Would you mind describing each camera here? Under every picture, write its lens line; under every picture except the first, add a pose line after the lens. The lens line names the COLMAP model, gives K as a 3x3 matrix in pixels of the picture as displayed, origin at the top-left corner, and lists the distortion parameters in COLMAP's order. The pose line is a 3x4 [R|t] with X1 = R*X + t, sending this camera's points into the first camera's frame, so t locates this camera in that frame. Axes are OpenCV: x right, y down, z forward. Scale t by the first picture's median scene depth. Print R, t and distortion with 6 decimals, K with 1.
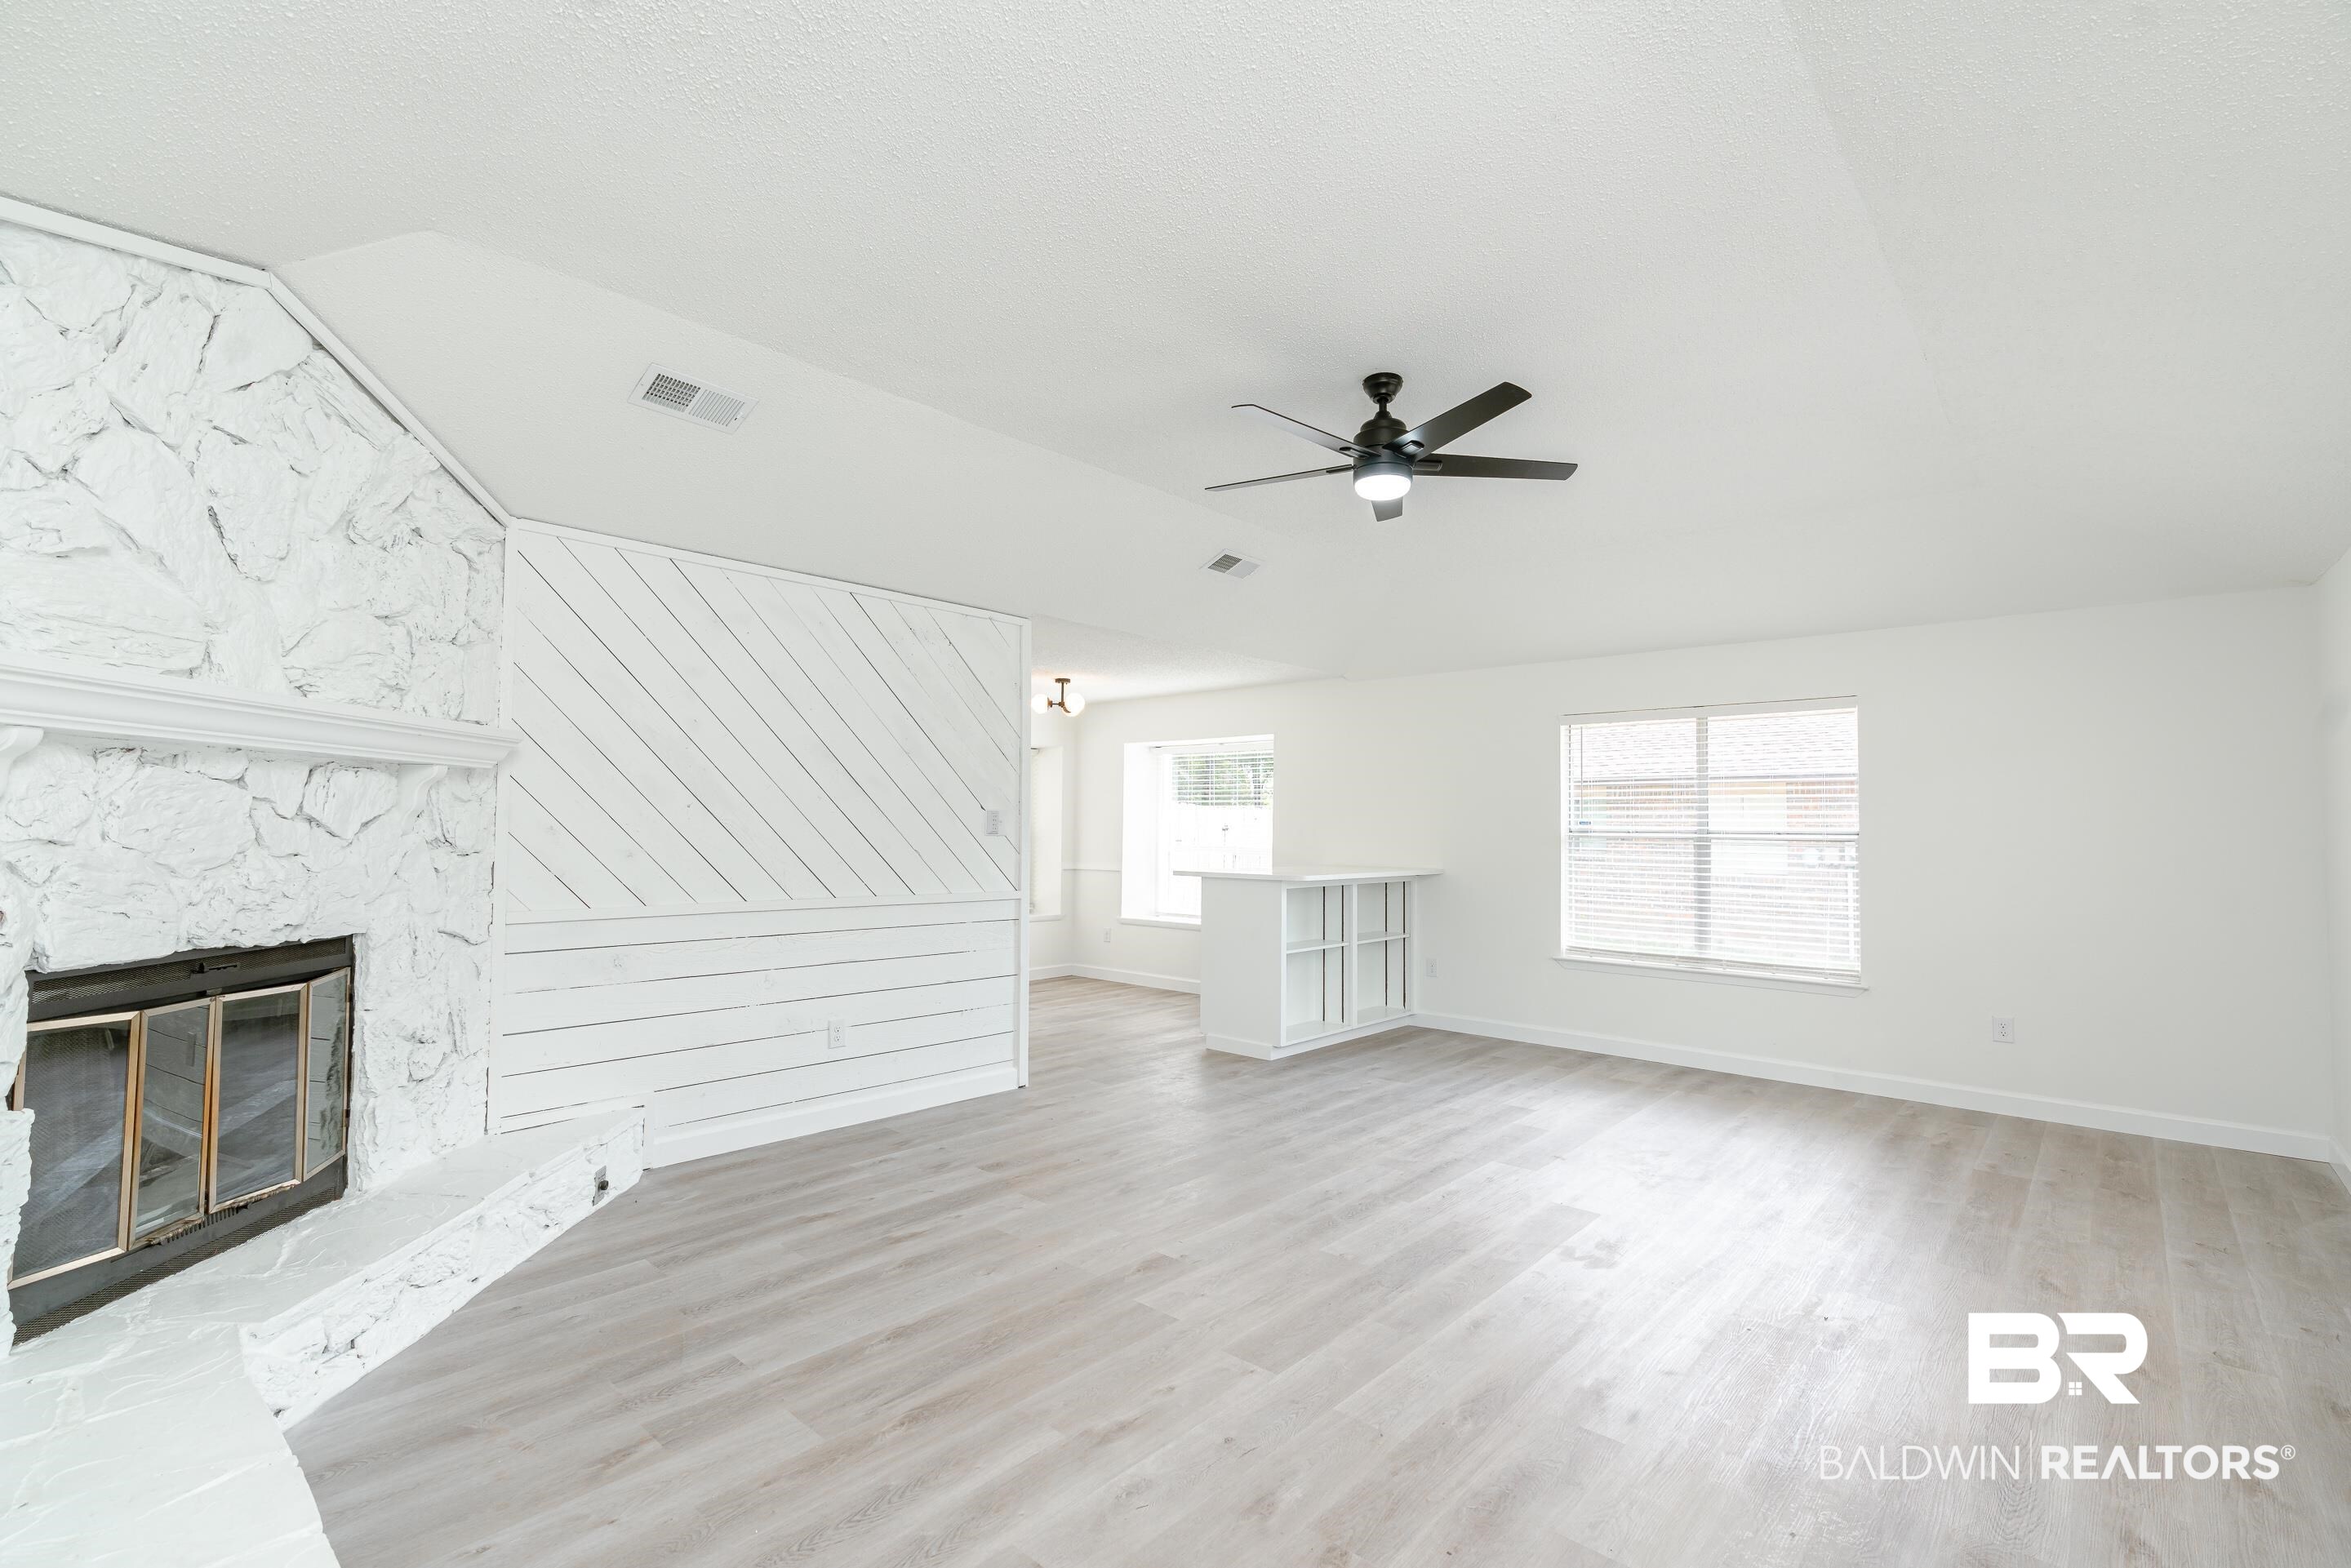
lens RADIAL K [[1046.5, 0, 1173.1], [0, 1046.5, 790.7], [0, 0, 1]] dist [-0.012022, 0.005119]
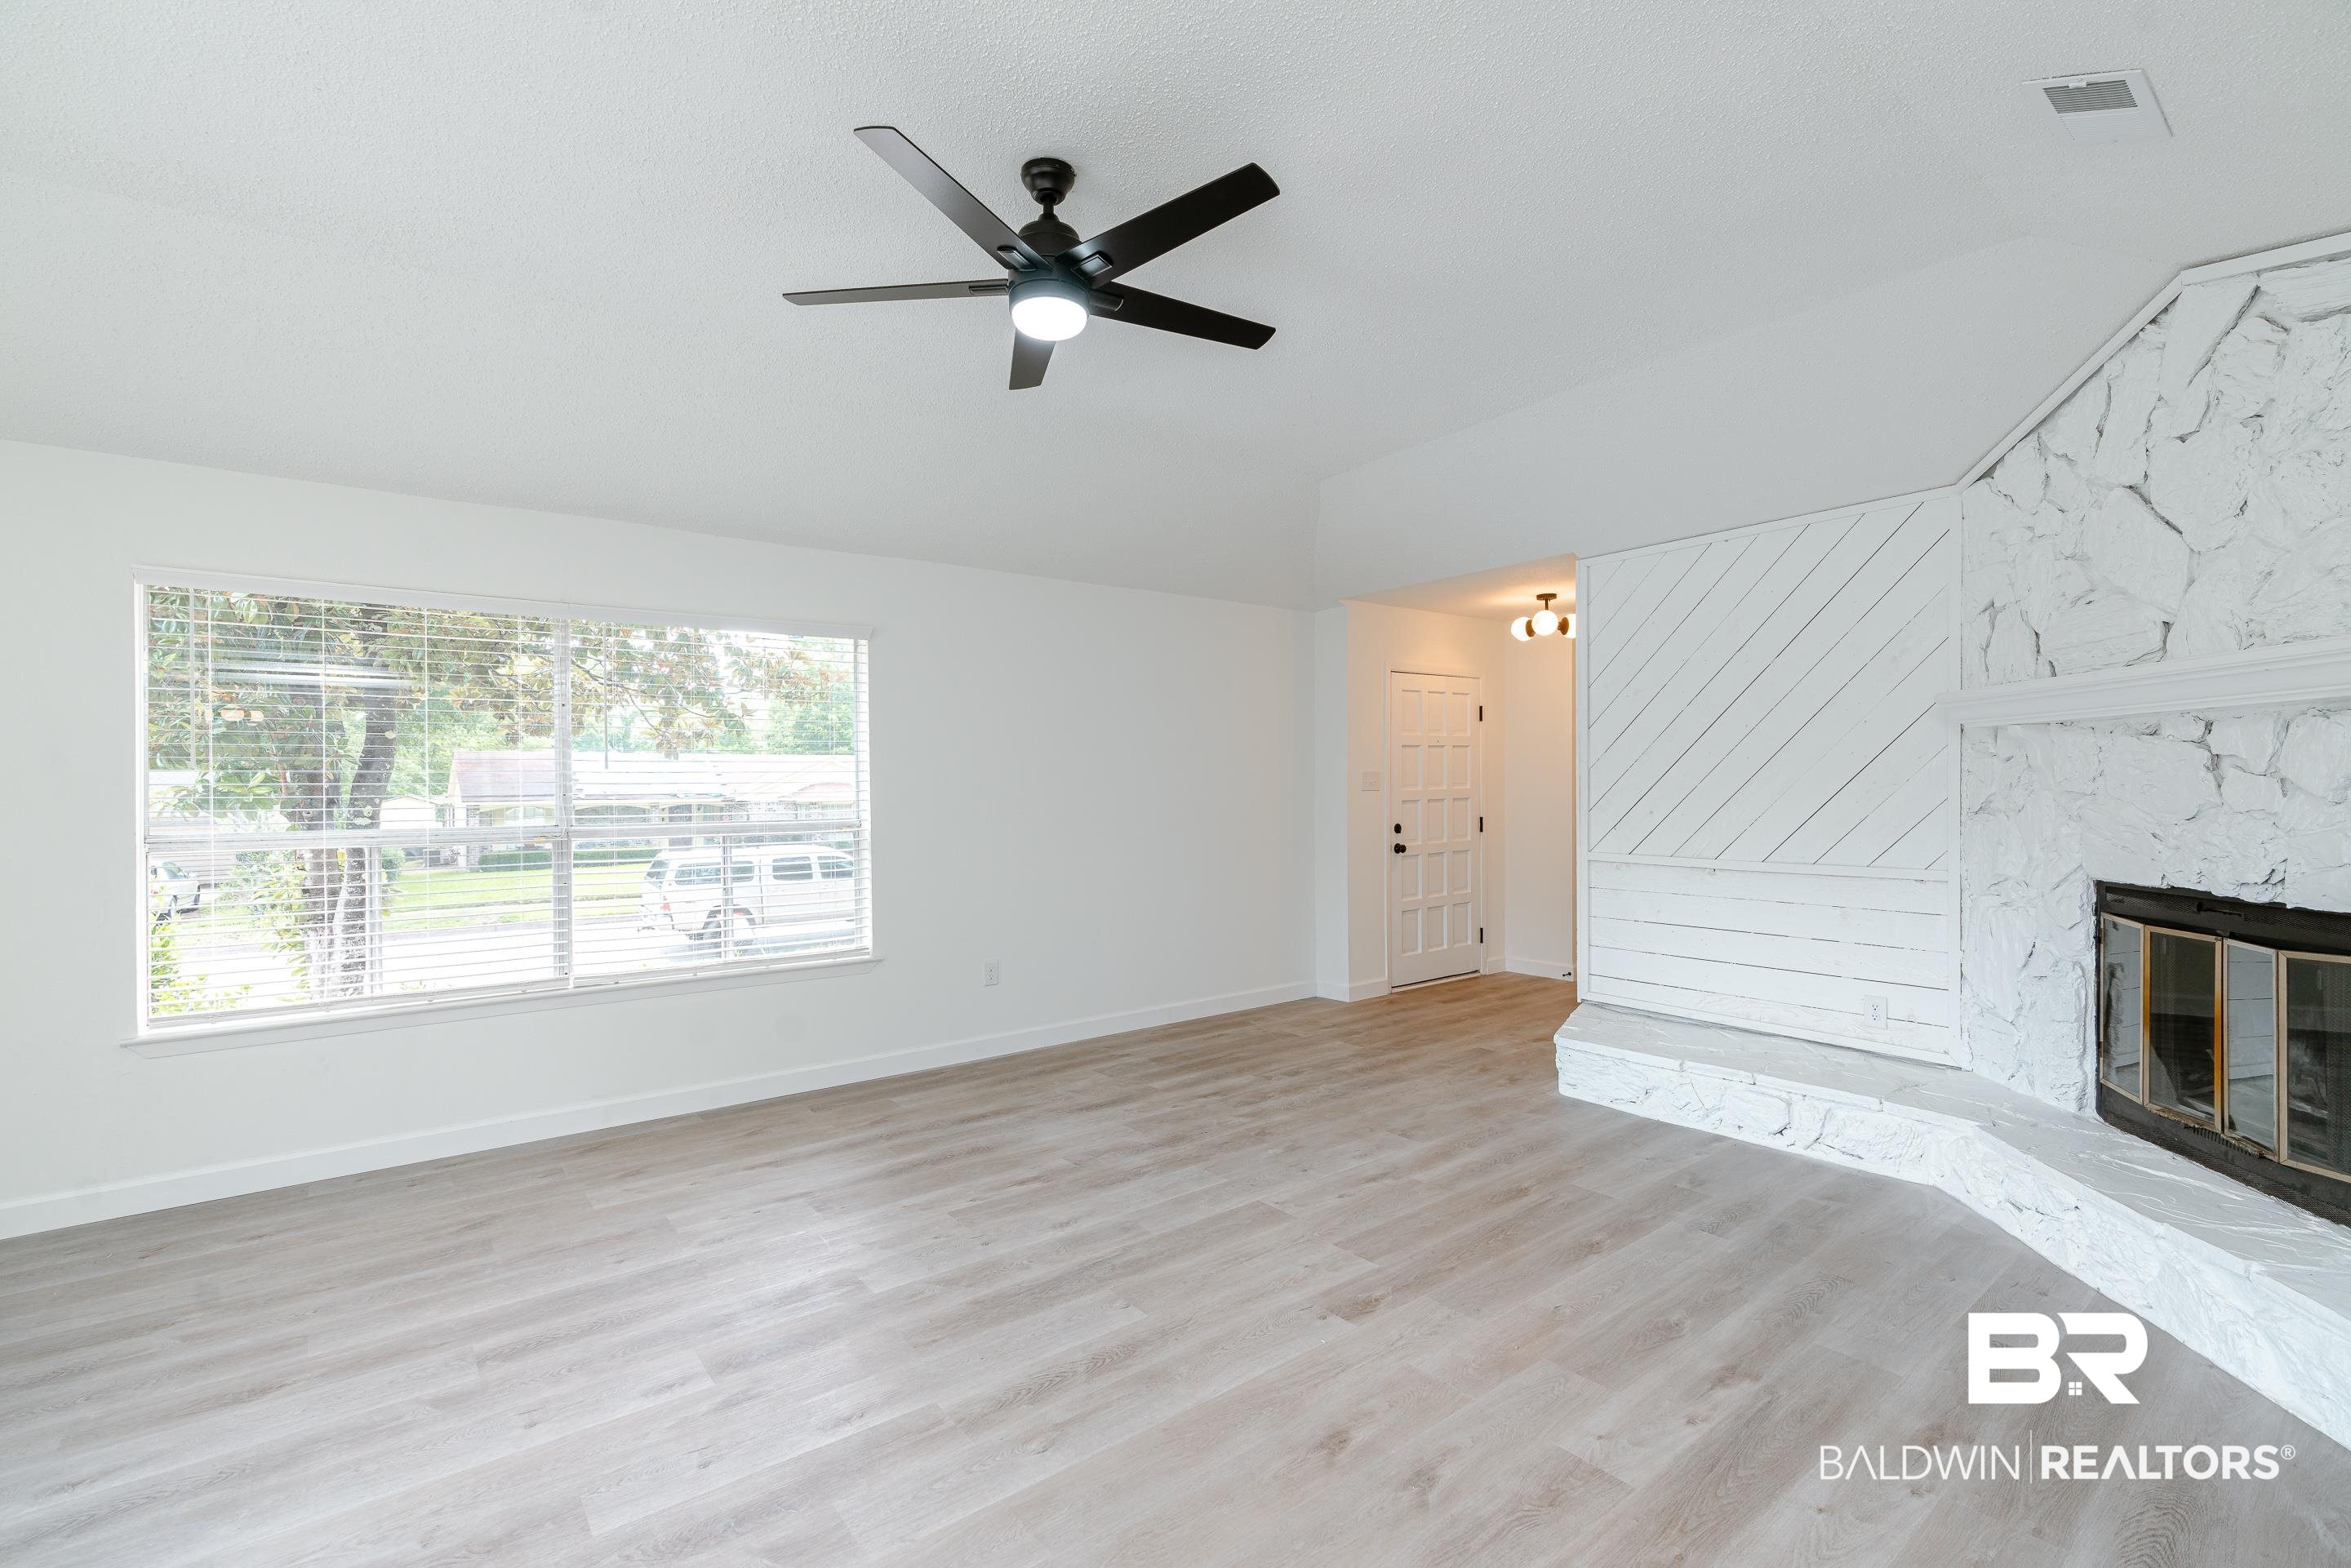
lens RADIAL K [[1046.5, 0, 1177.5], [0, 1046.5, 783.2], [0, 0, 1]] dist [-0.012022, 0.005119]
pose [[-0.986335, -0.001778, 0.164741, -0.010327], [-0.007637, 0.999360, -0.034936, 0.057400], [-0.164573, -0.035717, -0.985718, 1.609140]]
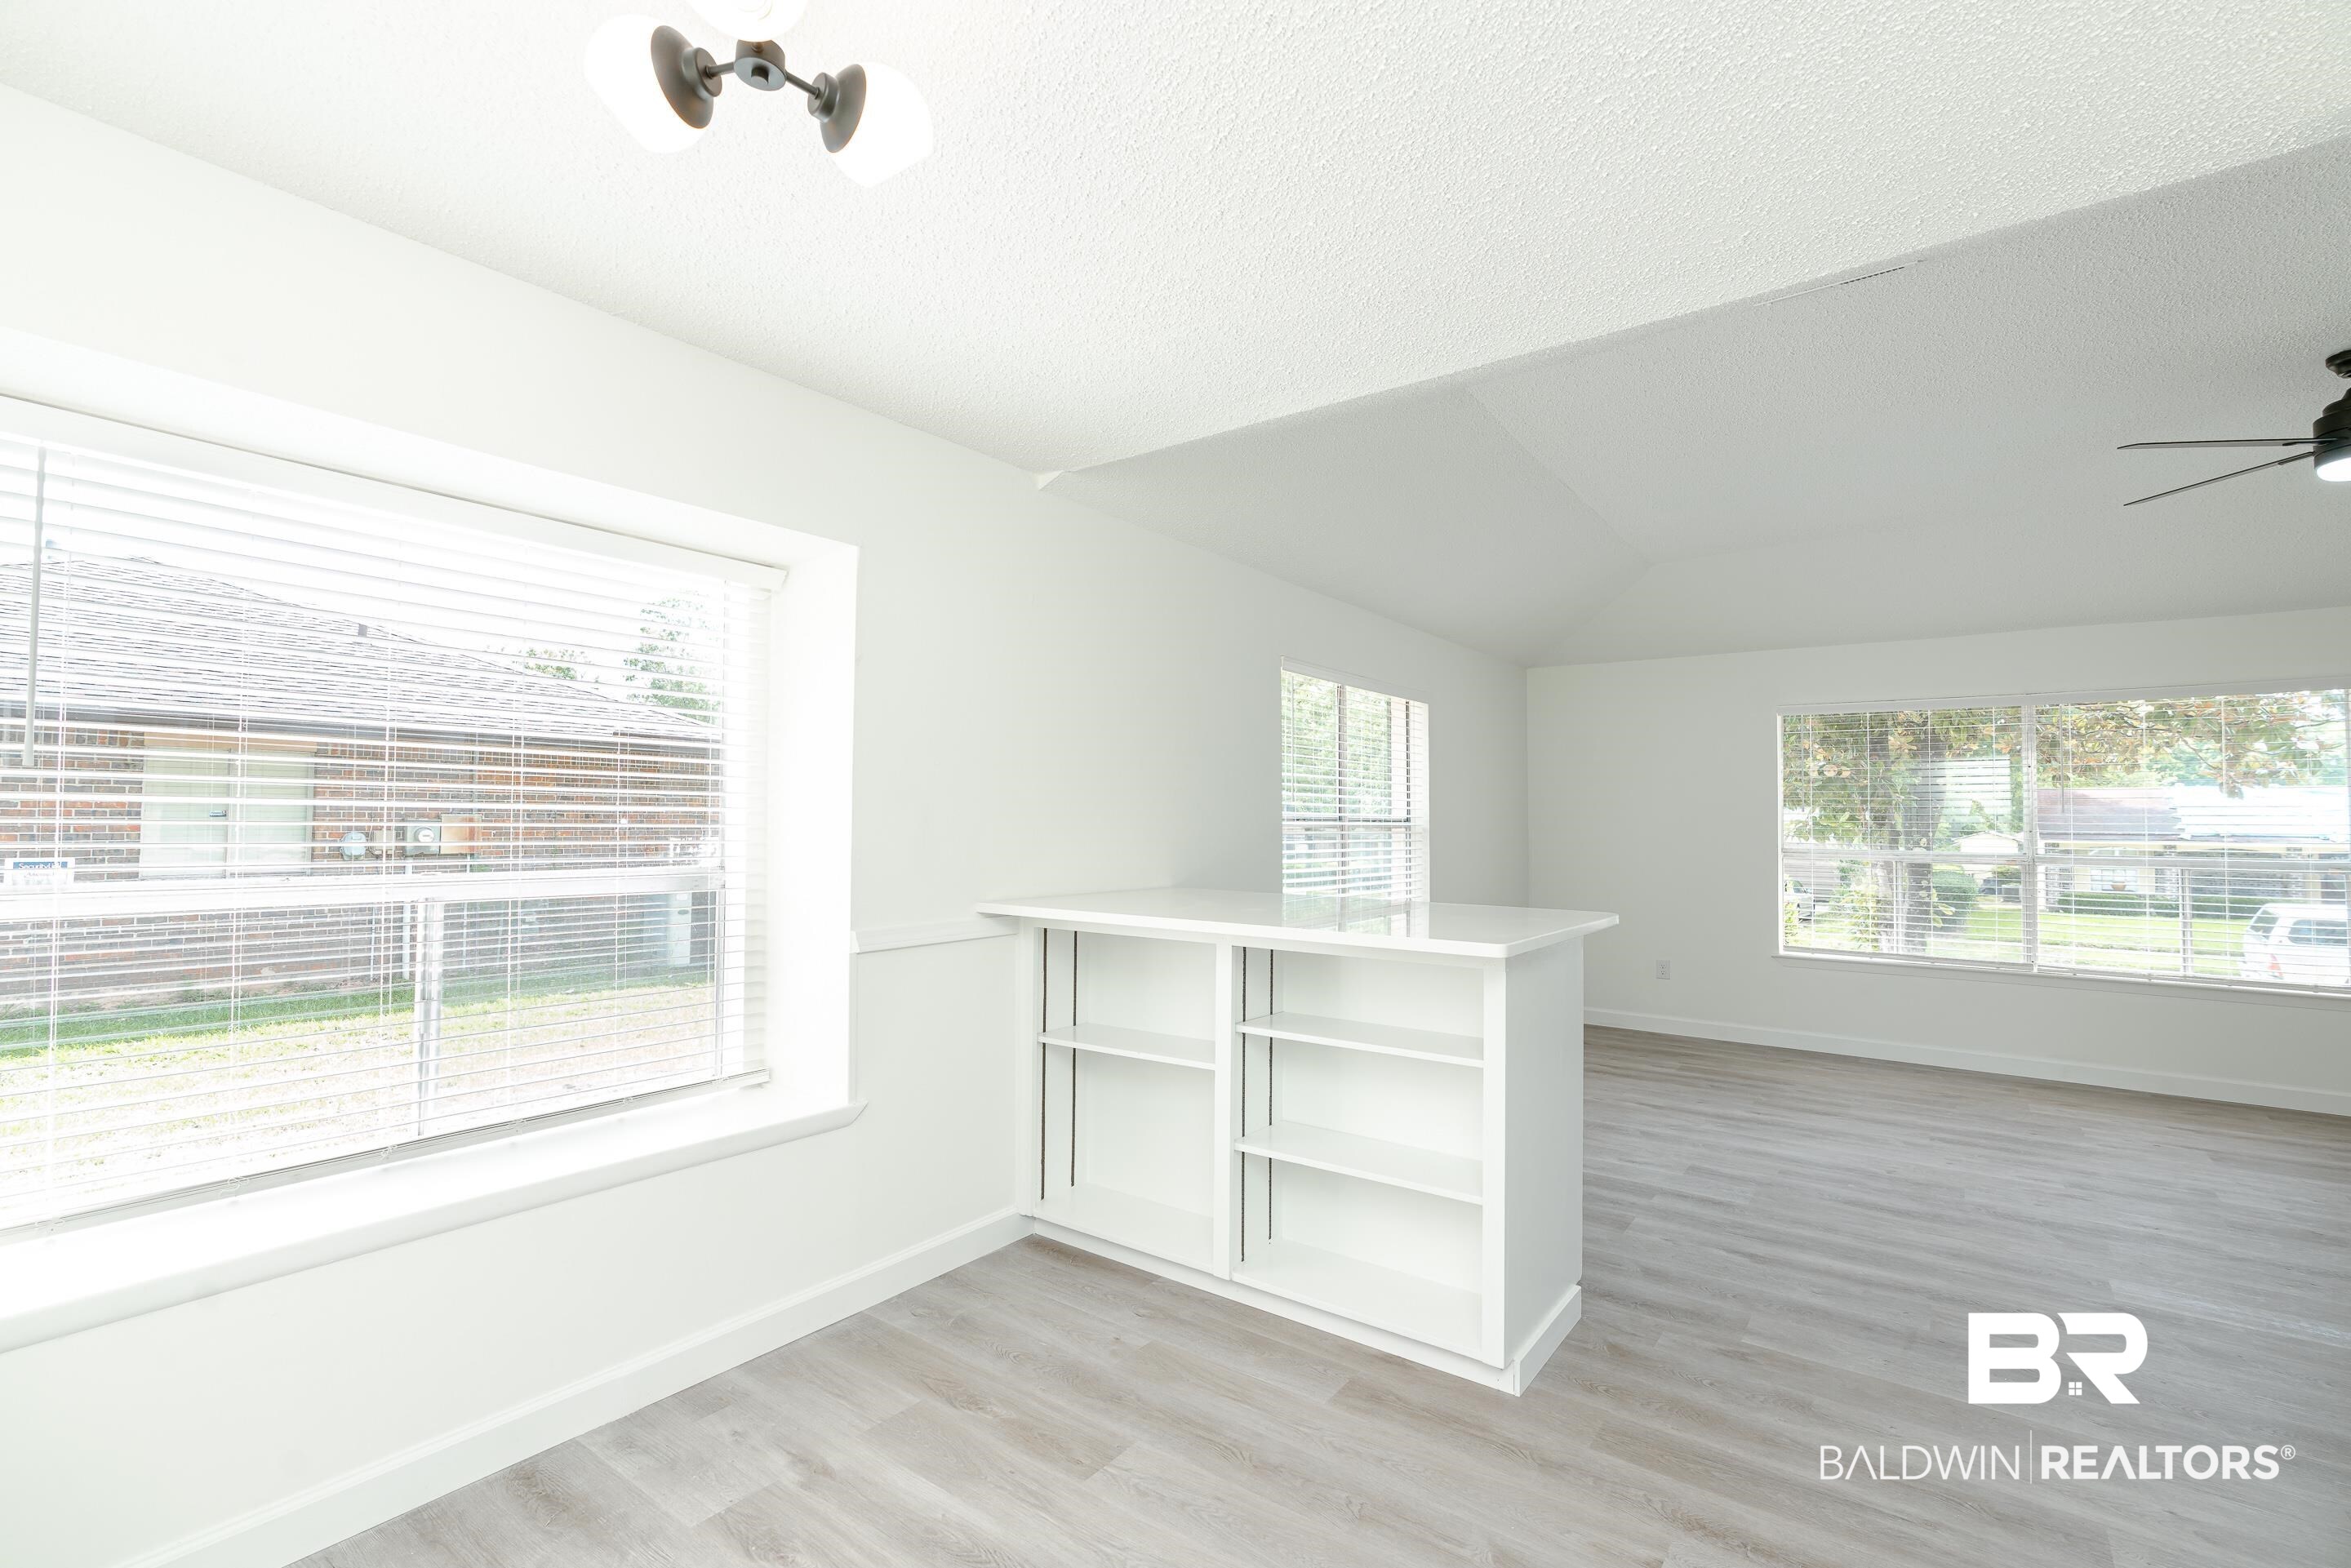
lens RADIAL K [[1046.5, 0, 1183.5], [0, 1046.5, 779.3], [0, 0, 1]] dist [-0.012022, 0.005119]
pose [[-0.102945, 0.026286, 0.994340, -0.589006], [-0.047300, 0.998391, -0.031290, 0.066255], [-0.993562, -0.050253, -0.101536, 2.026068]]
